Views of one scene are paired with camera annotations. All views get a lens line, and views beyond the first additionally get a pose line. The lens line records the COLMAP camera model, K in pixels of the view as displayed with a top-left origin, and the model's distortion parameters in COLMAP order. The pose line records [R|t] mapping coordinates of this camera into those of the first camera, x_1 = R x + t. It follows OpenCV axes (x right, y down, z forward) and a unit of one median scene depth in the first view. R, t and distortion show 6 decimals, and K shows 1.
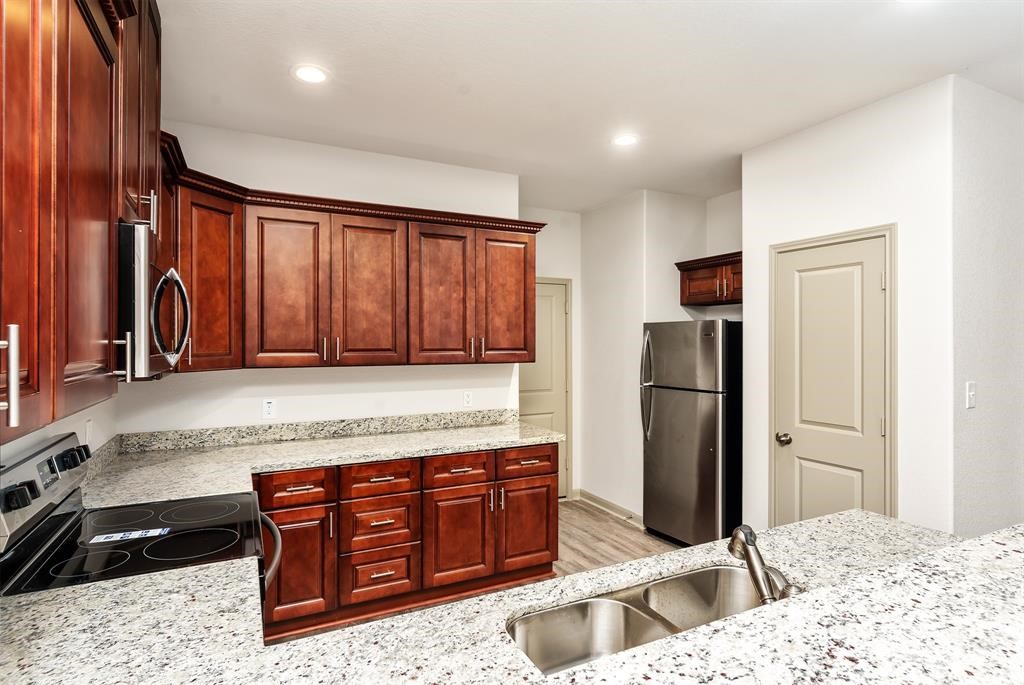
lens RADIAL K [[542.6, 0, 517.8], [0, 542.6, 341.2], [0, 0, 1]] dist [-0.001835, -0.000002]
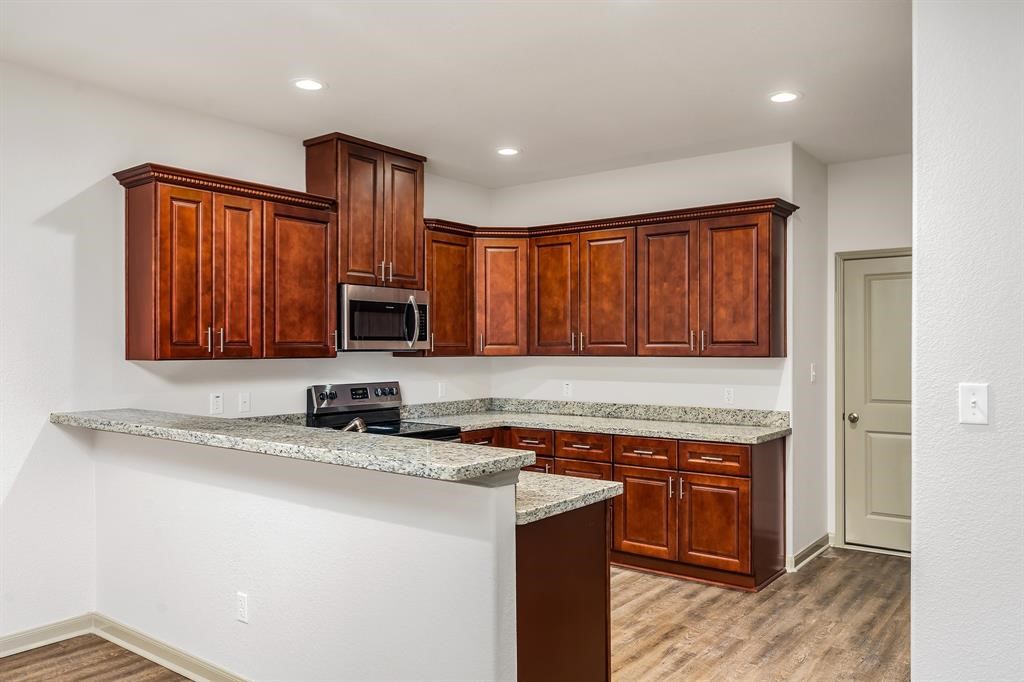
lens RADIAL K [[765.8, 0, 514.8], [0, 765.8, 350.7], [0, 0, 1]] dist [-0.004632, -0.000198]
pose [[0.438015, 0.003432, -0.898961, 1.099236], [0.002477, 0.999984, 0.005025, 0.023860], [0.898964, -0.004428, 0.438000, 0.092073]]
